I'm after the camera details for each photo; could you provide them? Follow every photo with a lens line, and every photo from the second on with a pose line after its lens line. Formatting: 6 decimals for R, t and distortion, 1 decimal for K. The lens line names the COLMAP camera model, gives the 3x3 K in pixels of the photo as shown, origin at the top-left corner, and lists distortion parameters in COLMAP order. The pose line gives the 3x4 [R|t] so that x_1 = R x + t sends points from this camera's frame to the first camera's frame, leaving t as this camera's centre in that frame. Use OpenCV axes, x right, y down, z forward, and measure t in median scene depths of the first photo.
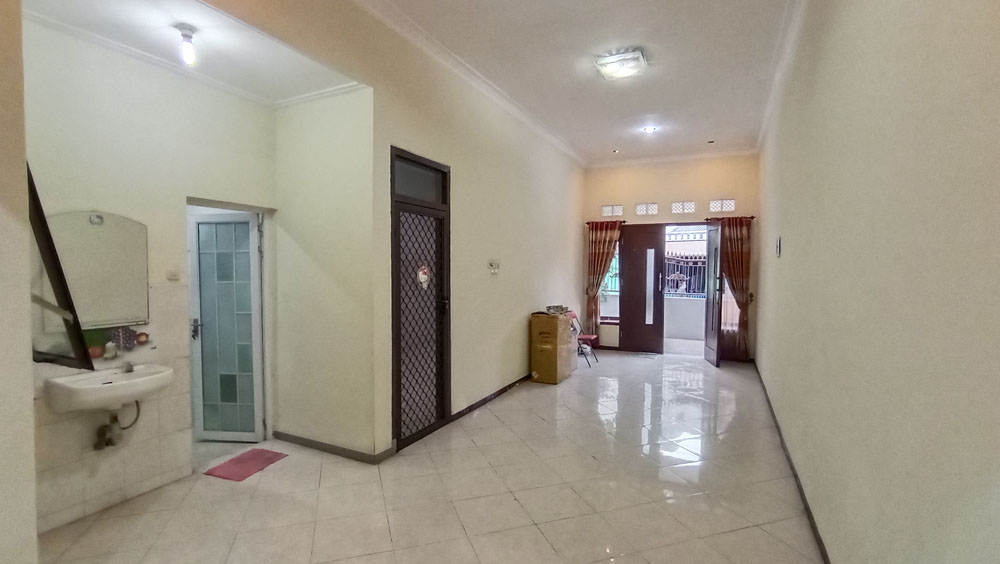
lens RADIAL K [[463.2, 0, 496.3], [0, 463.2, 287.9], [0, 0, 1]] dist [-0.013640, 0.000629]
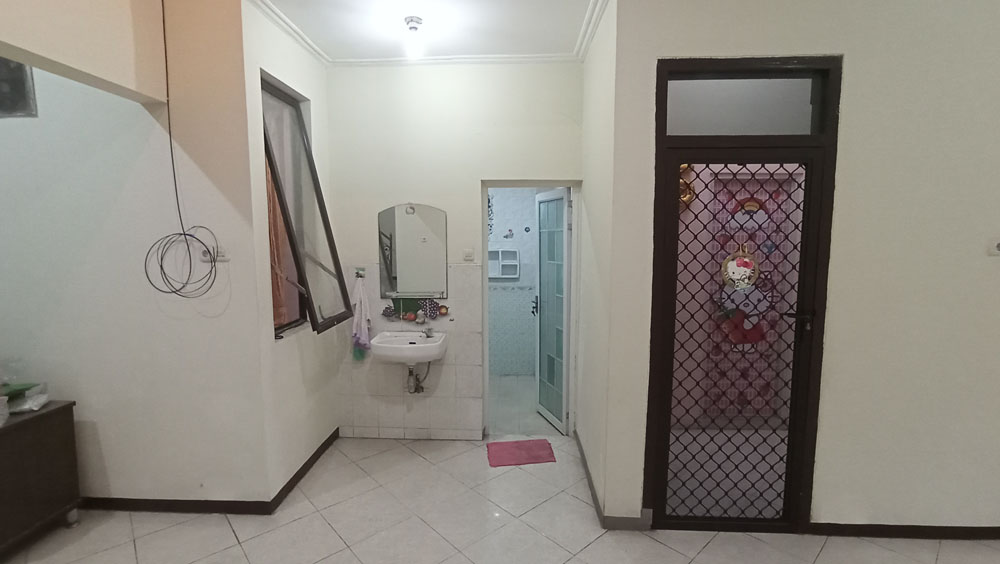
lens RADIAL K [[463.2, 0, 495.2], [0, 463.2, 285.0], [0, 0, 1]] dist [-0.013640, 0.000629]
pose [[0.393842, 0.097595, -0.913982, 0.266479], [-0.034628, 0.995217, 0.091348, -0.050659], [0.918526, -0.004327, 0.395338, 0.513540]]
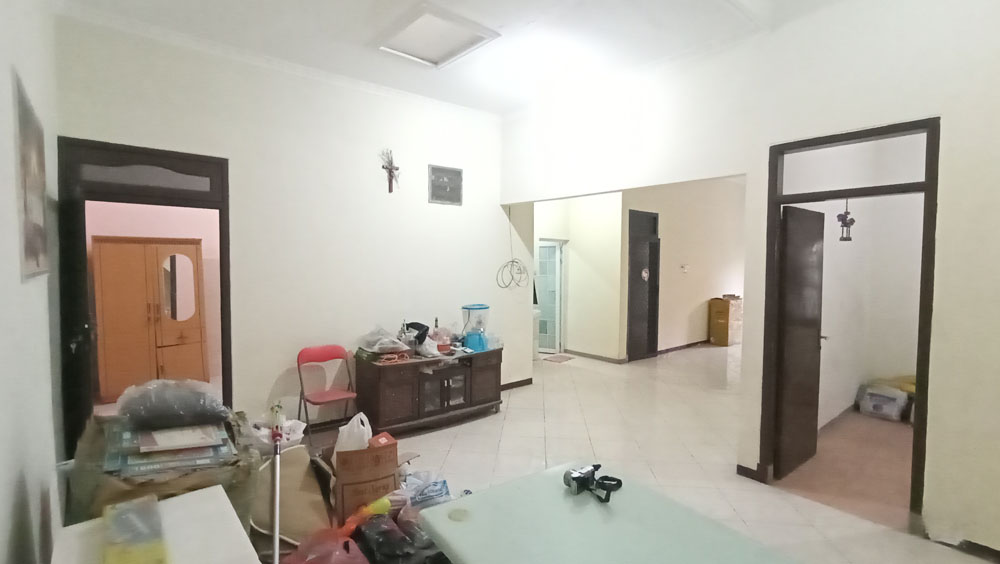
lens RADIAL K [[463.2, 0, 491.4], [0, 463.2, 279.0], [0, 0, 1]] dist [-0.013640, 0.000629]
pose [[0.916598, 0.018970, -0.399361, 0.030658], [-0.020996, 0.999779, -0.000700, 0.009951], [0.399260, 0.009027, 0.916794, -1.024854]]
